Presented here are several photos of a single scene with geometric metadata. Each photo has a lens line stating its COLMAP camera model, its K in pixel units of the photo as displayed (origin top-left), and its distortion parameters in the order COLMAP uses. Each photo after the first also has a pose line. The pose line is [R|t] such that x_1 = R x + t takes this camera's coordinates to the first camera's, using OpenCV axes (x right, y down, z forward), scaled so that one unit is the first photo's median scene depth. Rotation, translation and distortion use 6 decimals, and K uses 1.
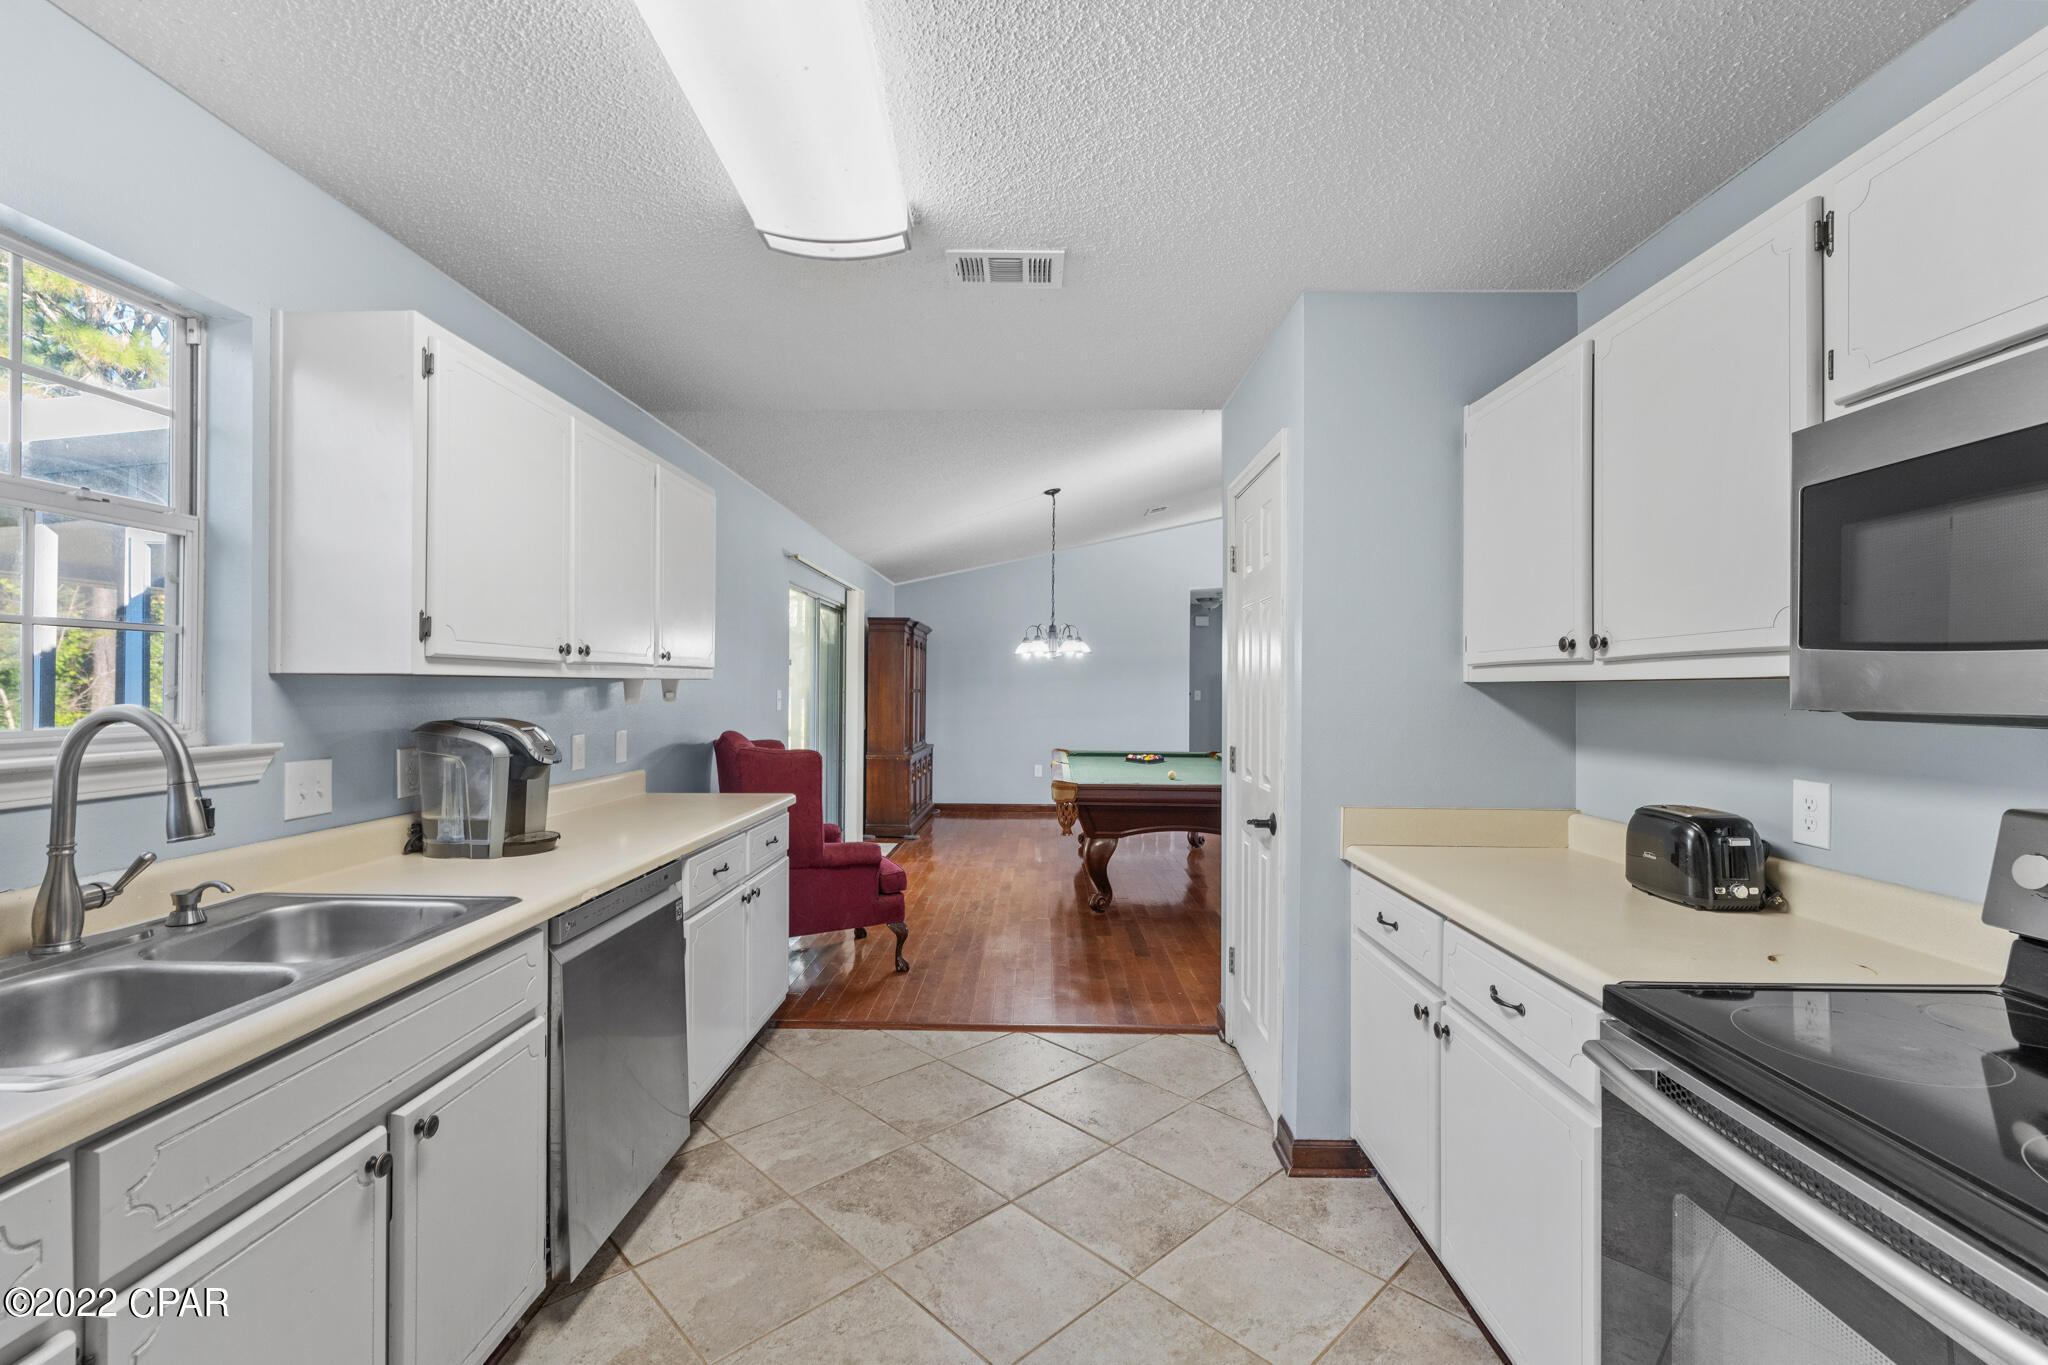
lens RADIAL K [[897.7, 0, 1024.0], [0, 897.7, 682.5], [0, 0, 1]] dist [0.000012, -0.000003]
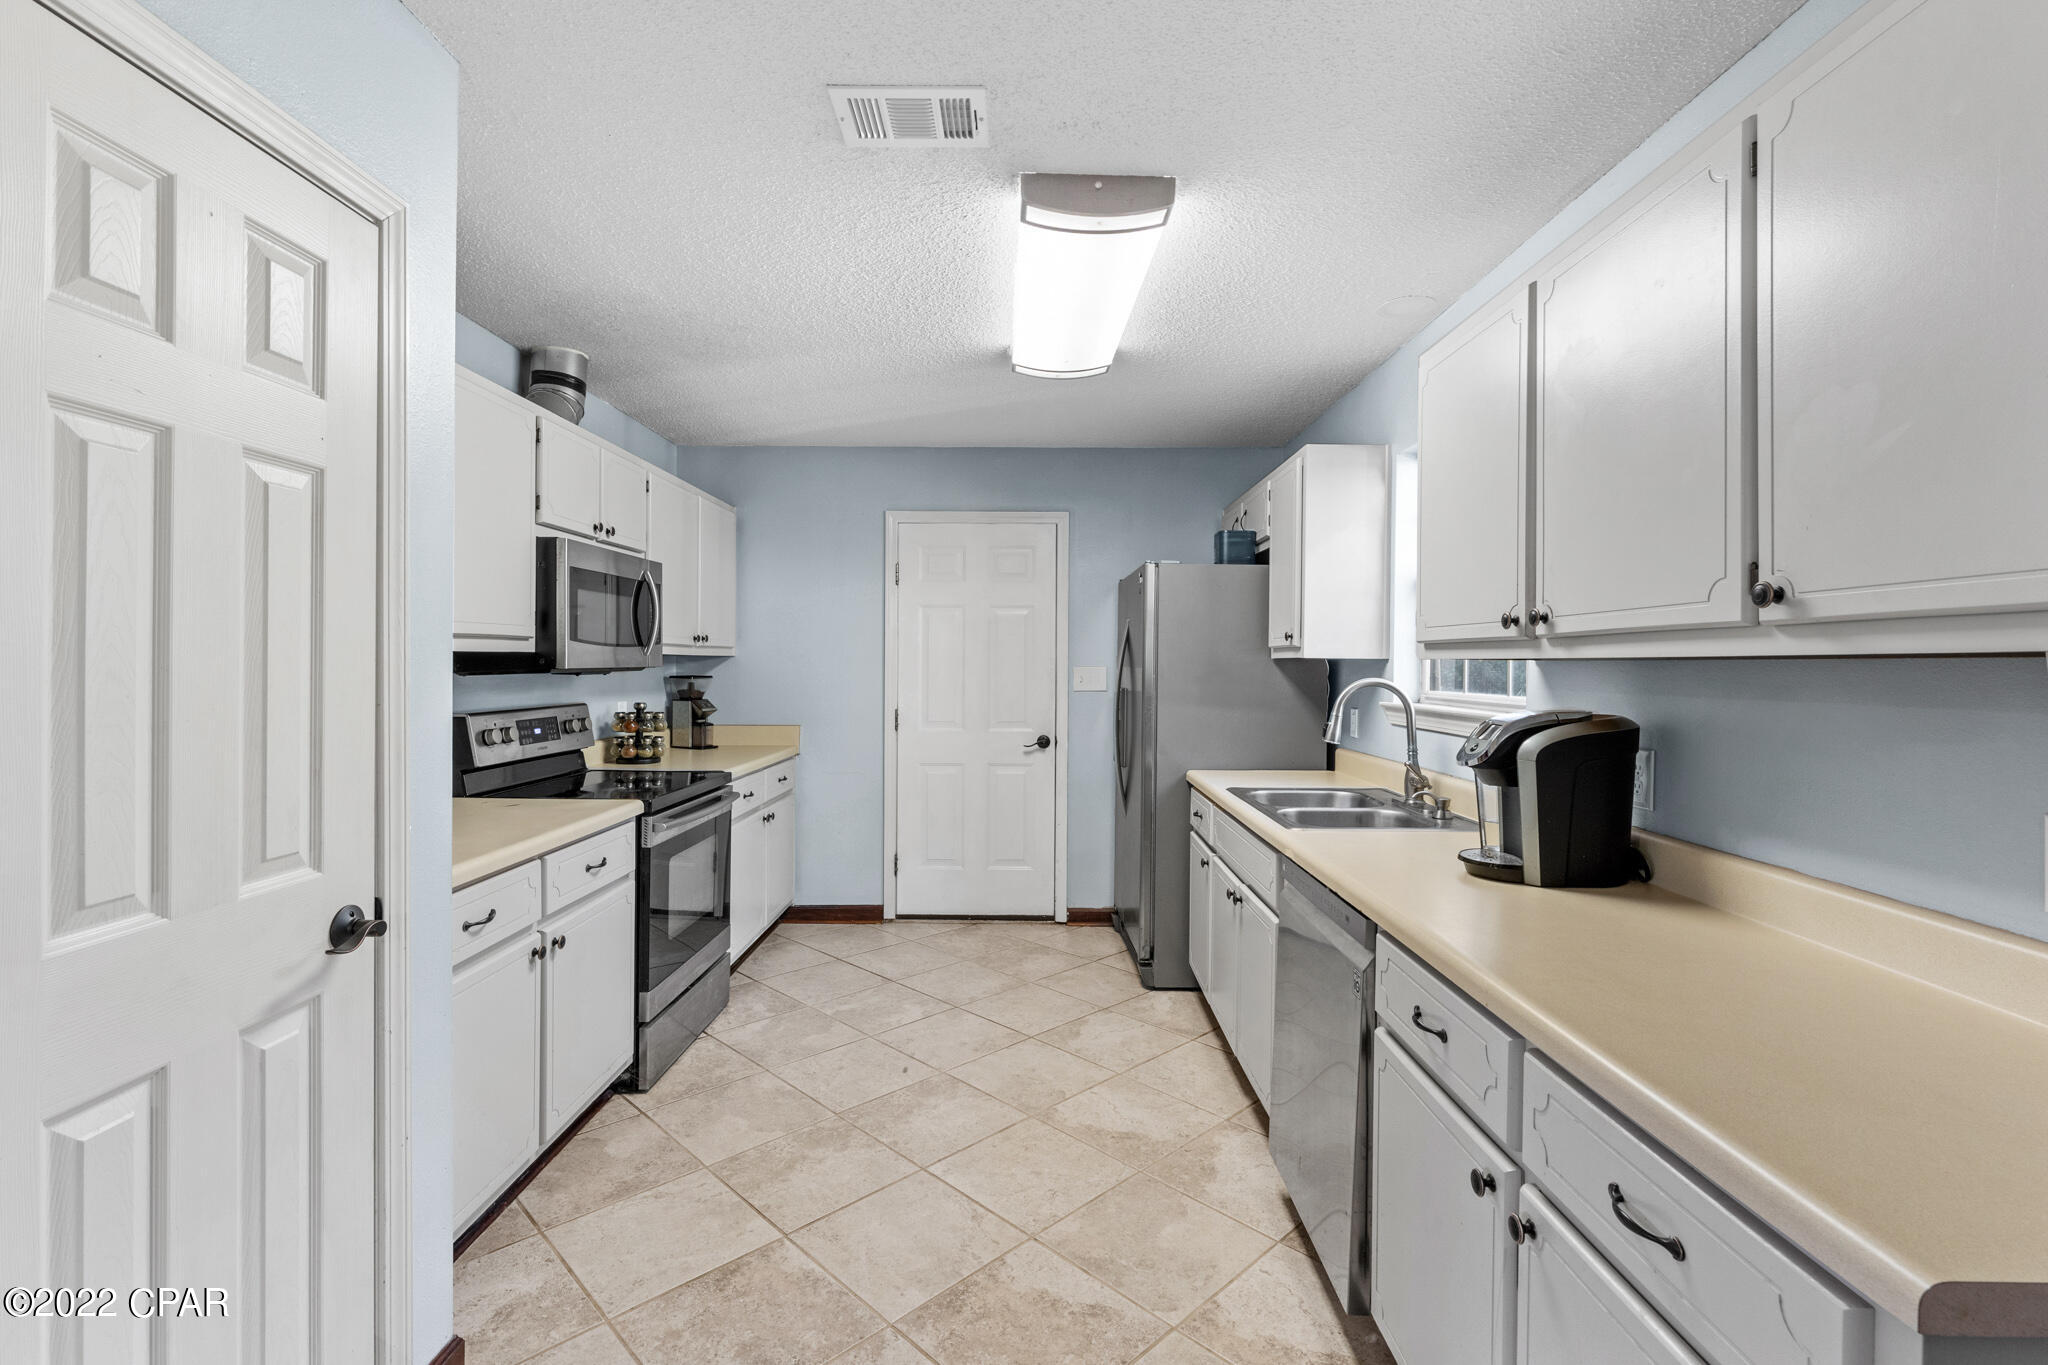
lens RADIAL K [[922.8, 0, 1026.5], [0, 922.8, 660.7], [0, 0, 1]] dist [0.000148, 0.000011]
pose [[-0.999770, -0.012857, -0.017148, -0.118749], [-0.012736, 0.999894, -0.007118, 0.006920], [0.017238, -0.006898, -0.999828, 1.925417]]
